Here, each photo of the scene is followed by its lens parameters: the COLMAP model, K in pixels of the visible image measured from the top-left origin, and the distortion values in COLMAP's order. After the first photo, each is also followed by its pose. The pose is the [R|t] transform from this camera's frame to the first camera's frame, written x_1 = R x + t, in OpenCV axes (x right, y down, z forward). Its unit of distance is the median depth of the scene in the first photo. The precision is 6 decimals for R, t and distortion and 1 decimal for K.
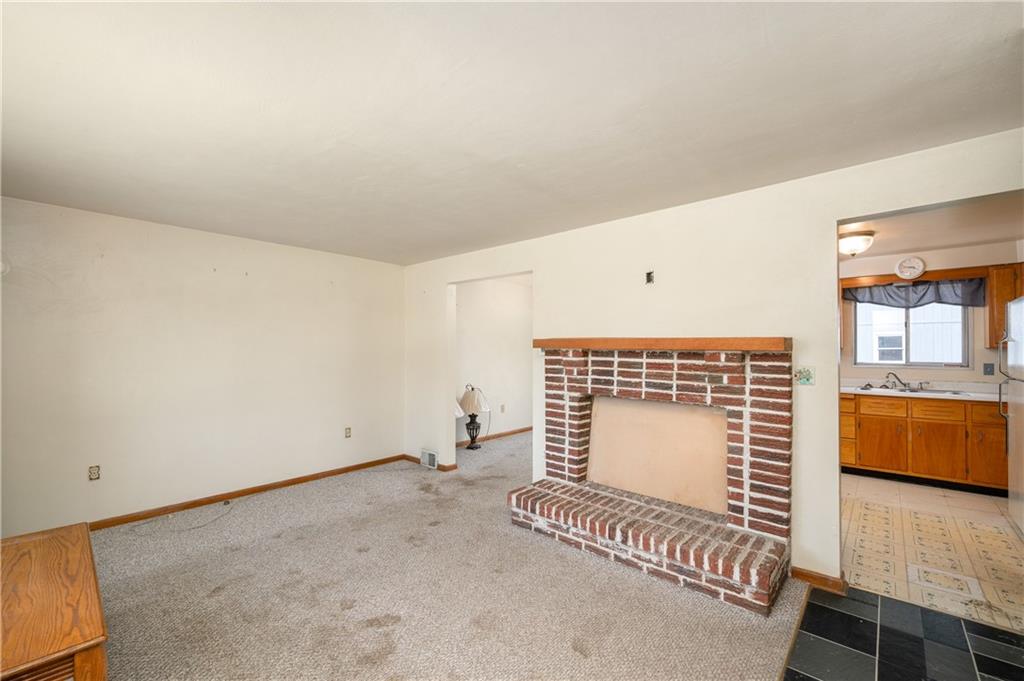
lens RADIAL K [[421.7, 0, 512.0], [0, 421.7, 344.0], [0, 0, 1]] dist [-0.000069, -0.000625]
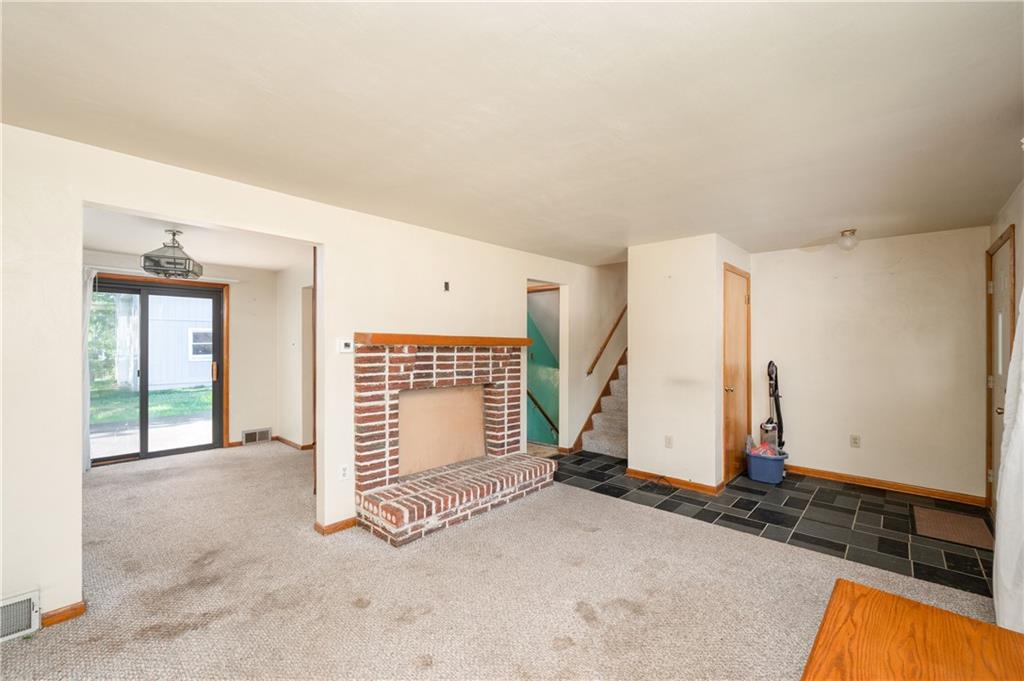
lens RADIAL K [[421.7, 0, 515.3], [0, 421.7, 341.8], [0, 0, 1]] dist [-0.000069, -0.000625]
pose [[0.016463, 0.003619, 0.999858, -0.910554], [-0.016227, 0.999863, -0.003352, 0.003811], [-0.999733, -0.016170, 0.016520, 0.794481]]
